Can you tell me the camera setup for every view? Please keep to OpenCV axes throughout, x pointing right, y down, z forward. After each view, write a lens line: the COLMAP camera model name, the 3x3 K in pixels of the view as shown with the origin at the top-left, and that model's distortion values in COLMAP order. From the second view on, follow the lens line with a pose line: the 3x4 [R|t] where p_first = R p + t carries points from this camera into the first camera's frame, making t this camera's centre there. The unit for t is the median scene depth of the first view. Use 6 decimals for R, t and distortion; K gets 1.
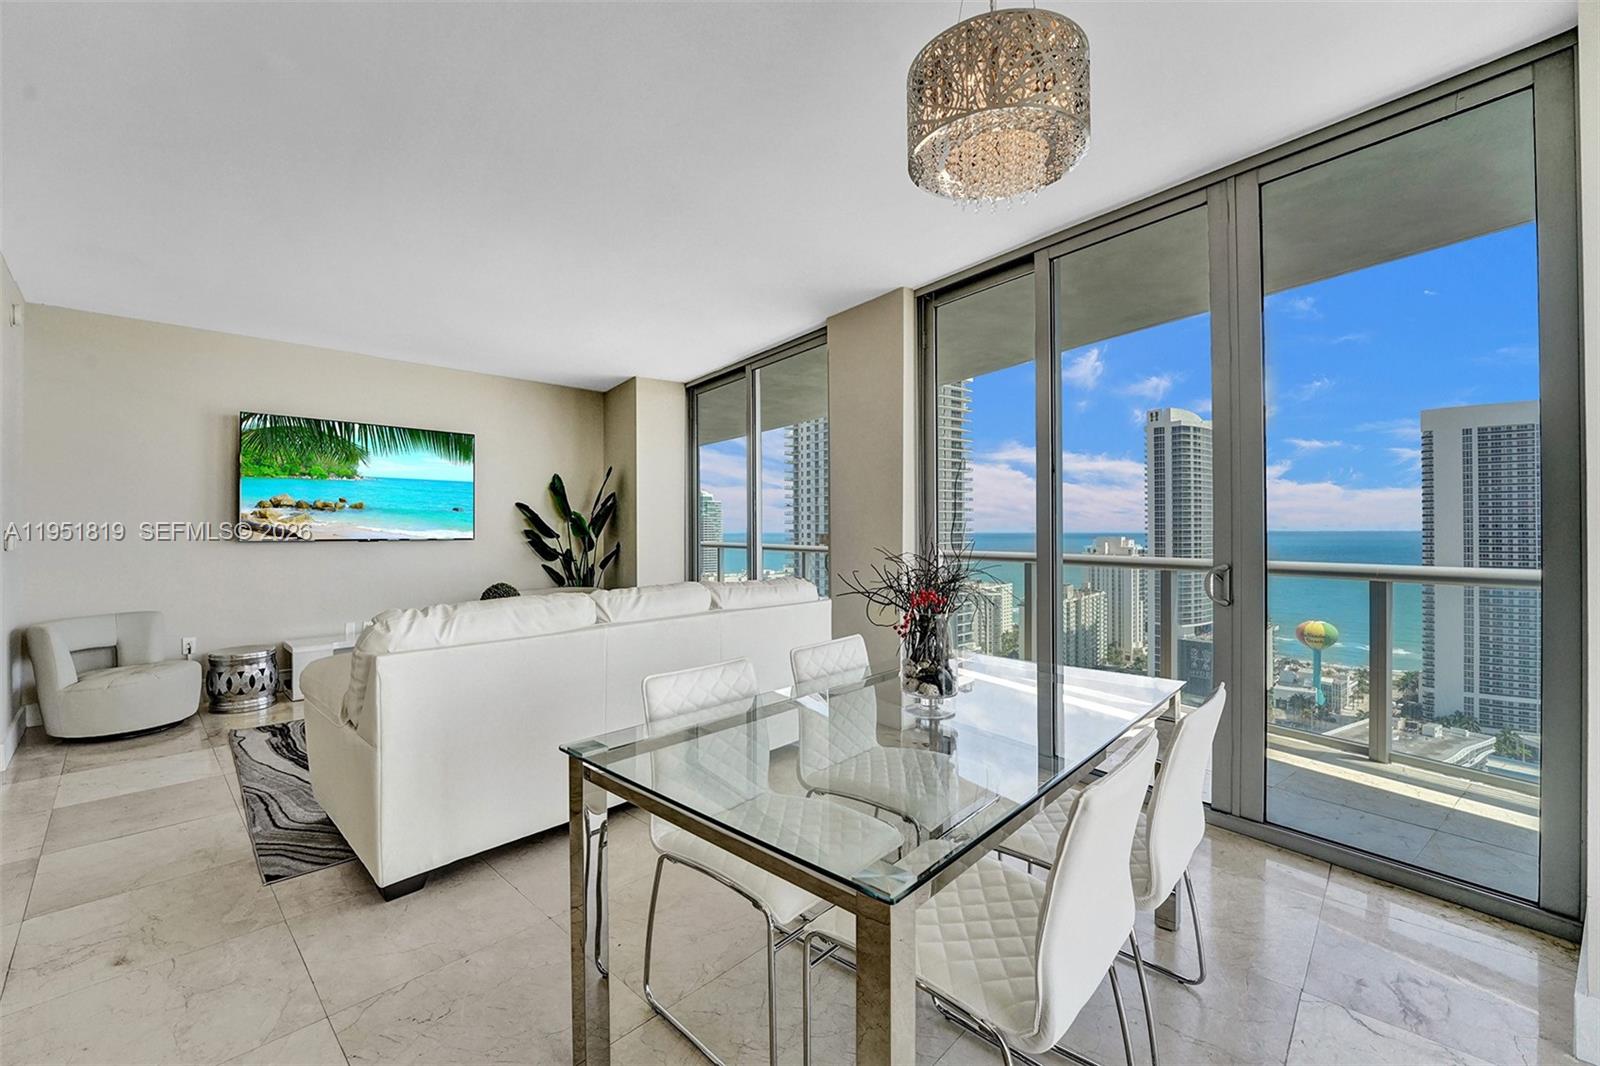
lens RADIAL K [[653.4, 0, 794.0], [0, 653.4, 534.2], [0, 0, 1]] dist [-0.015351, 0.002435]
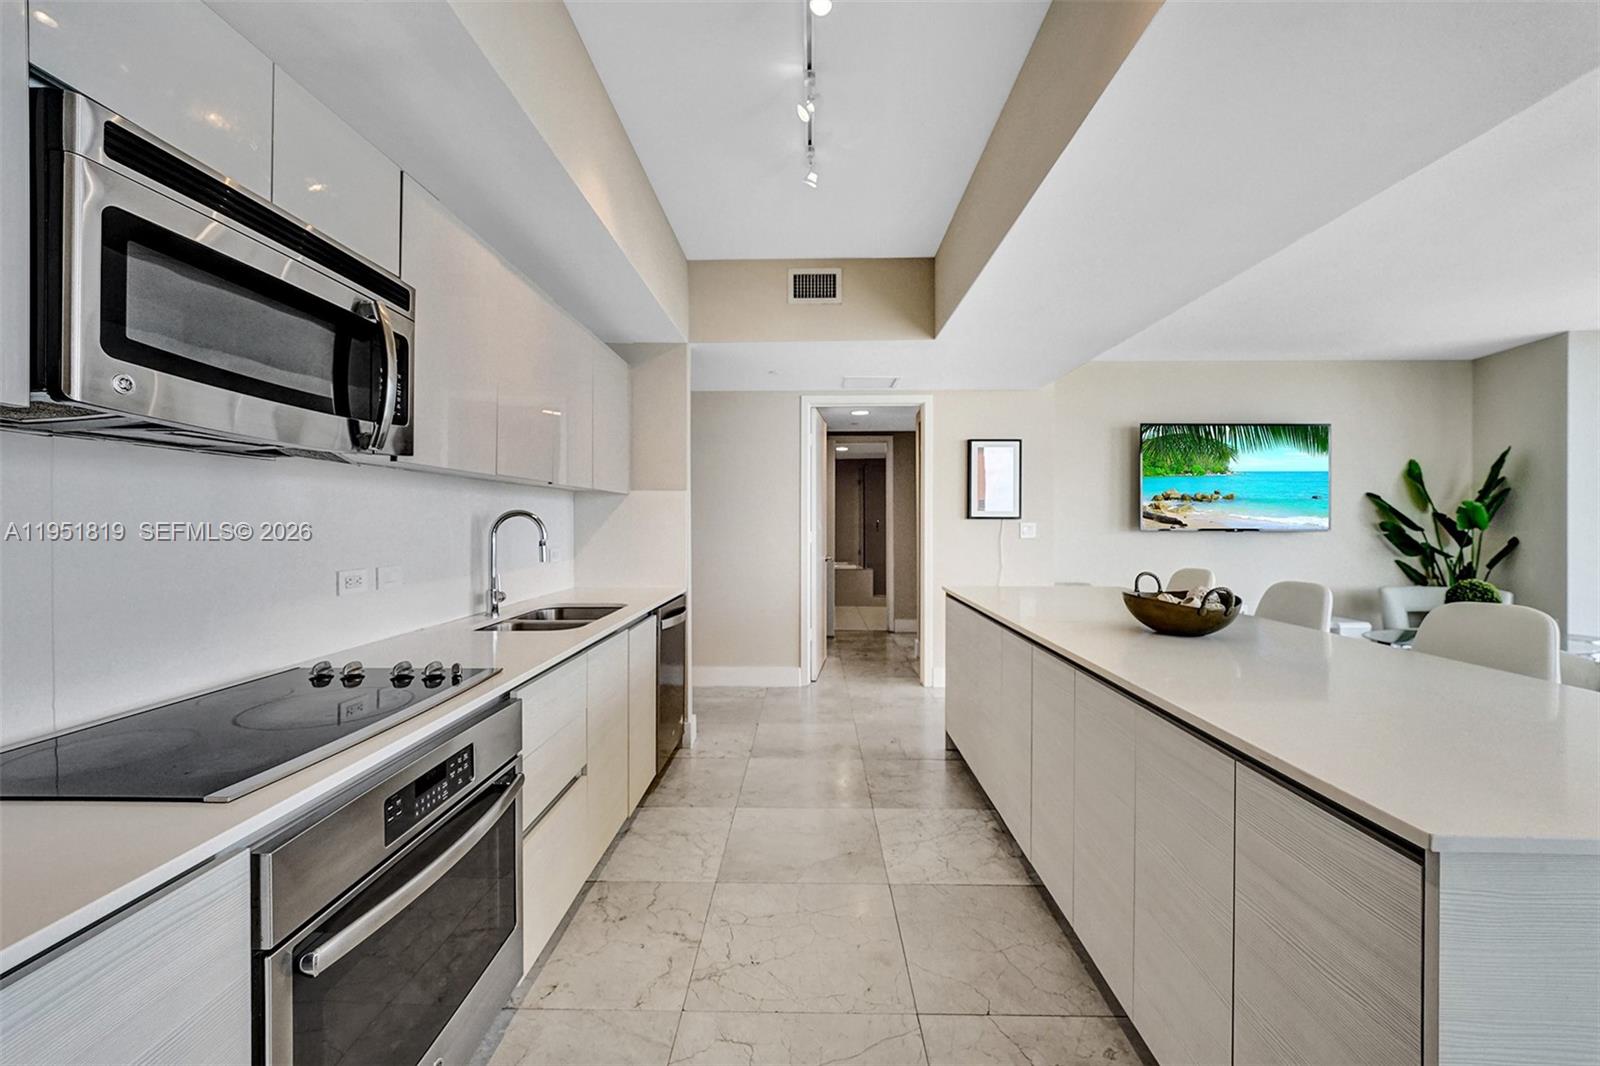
lens RADIAL K [[653.4, 0, 795.0], [0, 653.4, 521.4], [0, 0, 1]] dist [-0.015351, 0.002435]
pose [[0.669895, 0.004597, -0.742441, -0.371385], [-0.007846, 0.999969, -0.000887, 0.001012], [0.742414, 0.006419, 0.669911, -0.287523]]
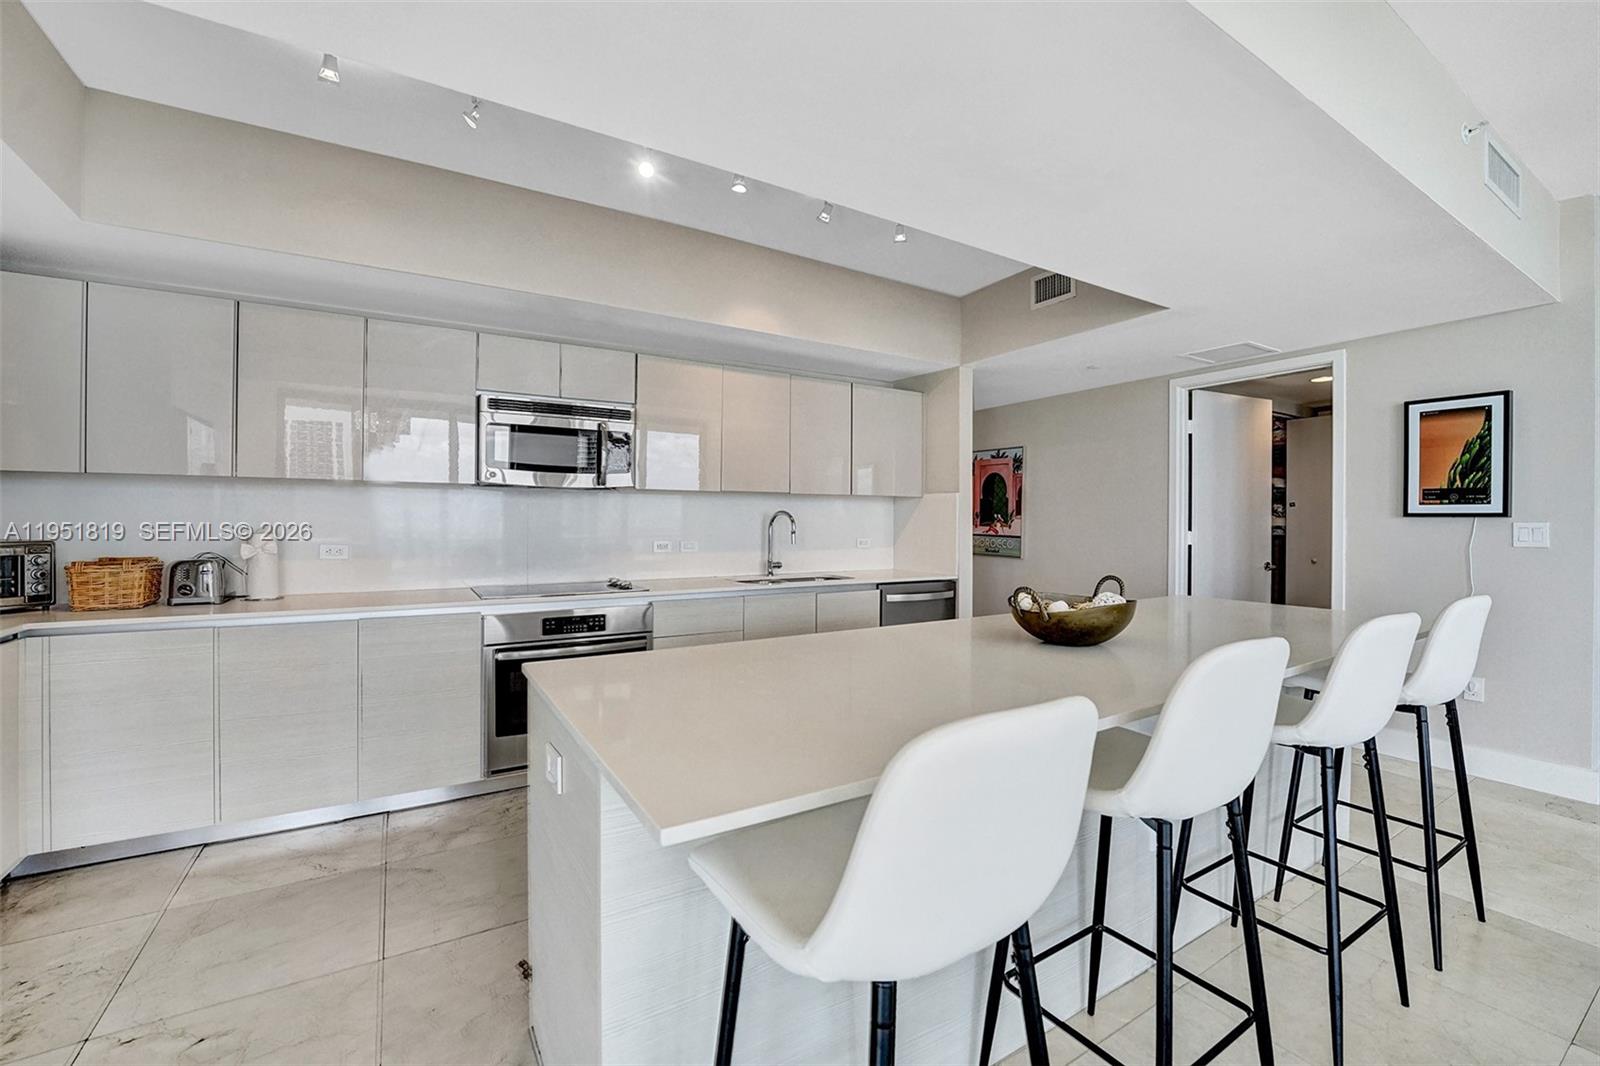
lens RADIAL K [[653.4, 0, 785.9], [0, 653.4, 524.0], [0, 0, 1]] dist [-0.015351, 0.002435]
pose [[-0.271779, 0.008459, -0.962323, -0.111900], [-0.010435, 0.999877, 0.011736, -0.000355], [0.962303, 0.013232, -0.271657, 0.128051]]
